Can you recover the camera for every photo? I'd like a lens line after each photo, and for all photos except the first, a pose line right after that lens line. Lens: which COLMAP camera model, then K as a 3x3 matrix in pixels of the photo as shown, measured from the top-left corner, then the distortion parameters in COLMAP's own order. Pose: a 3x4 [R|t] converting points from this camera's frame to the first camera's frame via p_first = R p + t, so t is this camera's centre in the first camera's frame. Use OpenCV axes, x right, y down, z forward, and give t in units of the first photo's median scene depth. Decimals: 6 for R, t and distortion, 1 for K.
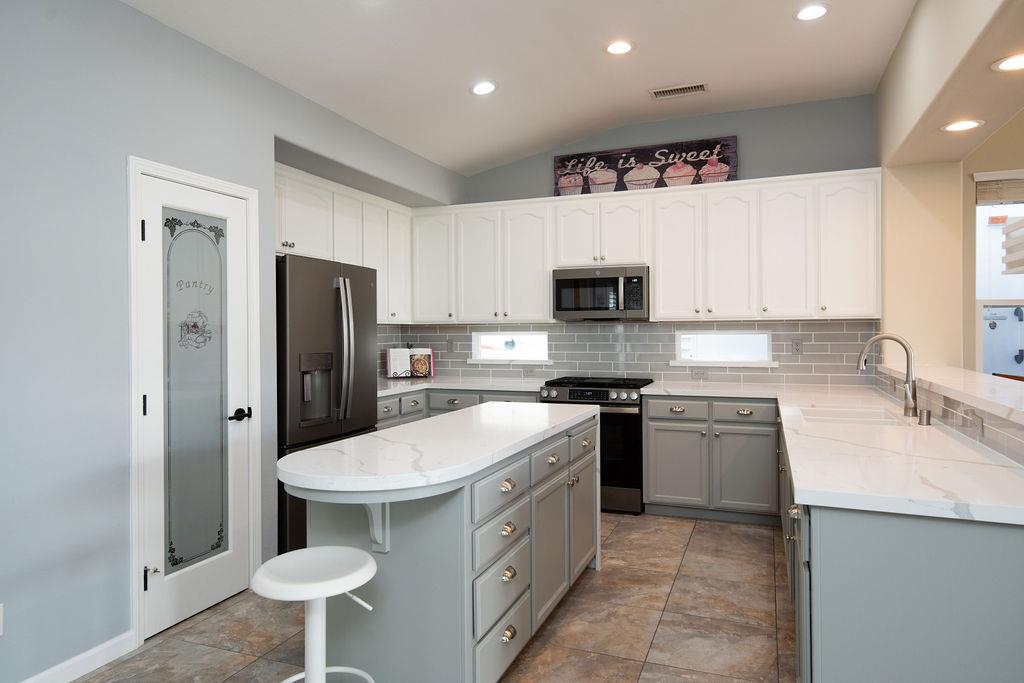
lens RADIAL K [[636.3, 0, 517.0], [0, 636.3, 338.5], [0, 0, 1]] dist [0.007648, 0.003479]
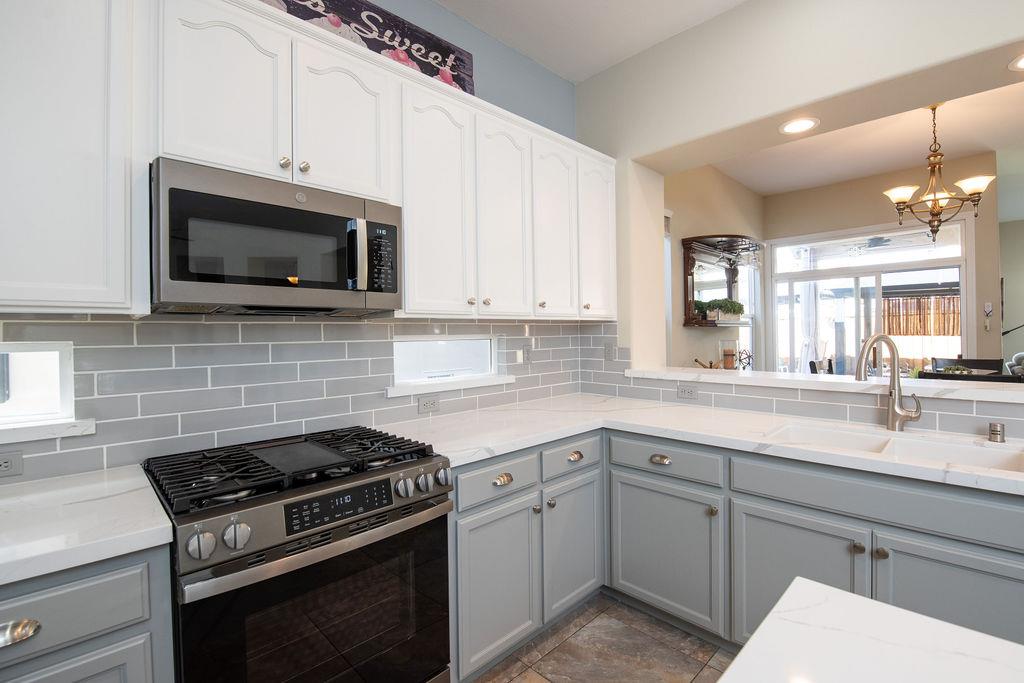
lens RADIAL K [[456.5, 0, 516.6], [0, 456.5, 334.9], [0, 0, 1]] dist [-0.013504, -0.000518]
pose [[0.410790, -0.004045, 0.911721, -0.086490], [0.021250, 0.999761, -0.005139, -0.008566], [-0.911482, 0.021486, 0.410778, 0.744927]]
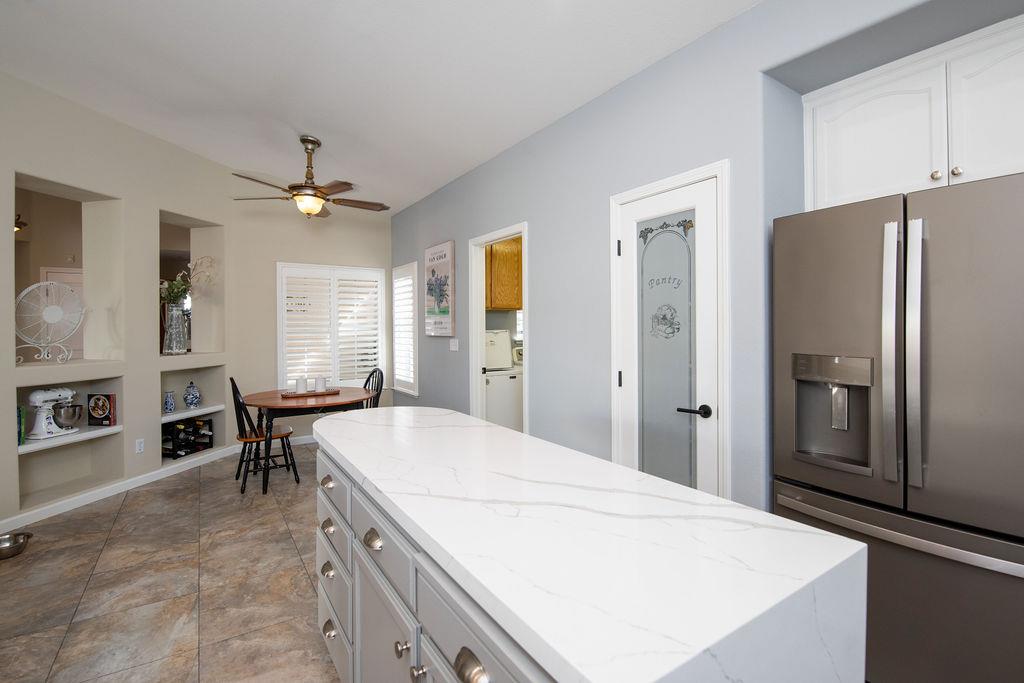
lens RADIAL K [[463.7, 0, 509.5], [0, 463.7, 331.6], [0, 0, 1]] dist [-0.016406, -0.000539]
pose [[-0.580370, 0.020884, -0.814085, 0.188463], [0.002225, 0.999708, 0.024059, -0.009803], [0.814350, 0.012151, -0.580247, 0.762185]]
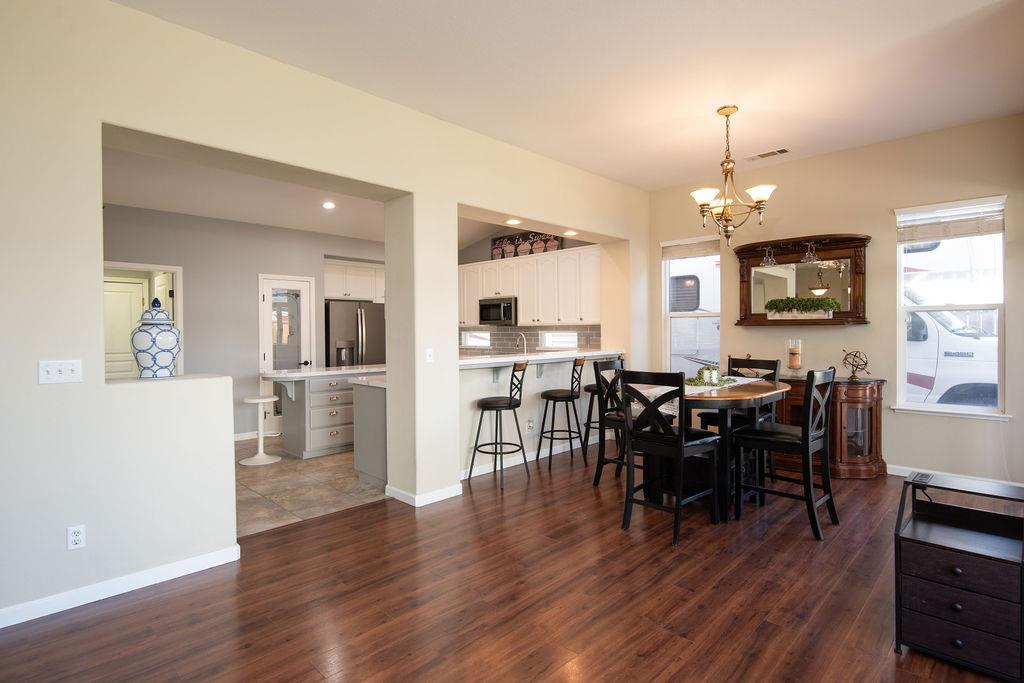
lens RADIAL K [[517.9, 0, 515.1], [0, 517.9, 337.8], [0, 0, 1]] dist [-0.000291, -0.000135]
pose [[0.919324, 0.004378, -0.393476, 0.798010], [-0.002714, 0.999985, 0.004785, 0.000542], [0.393491, -0.003331, 0.919322, -0.422228]]
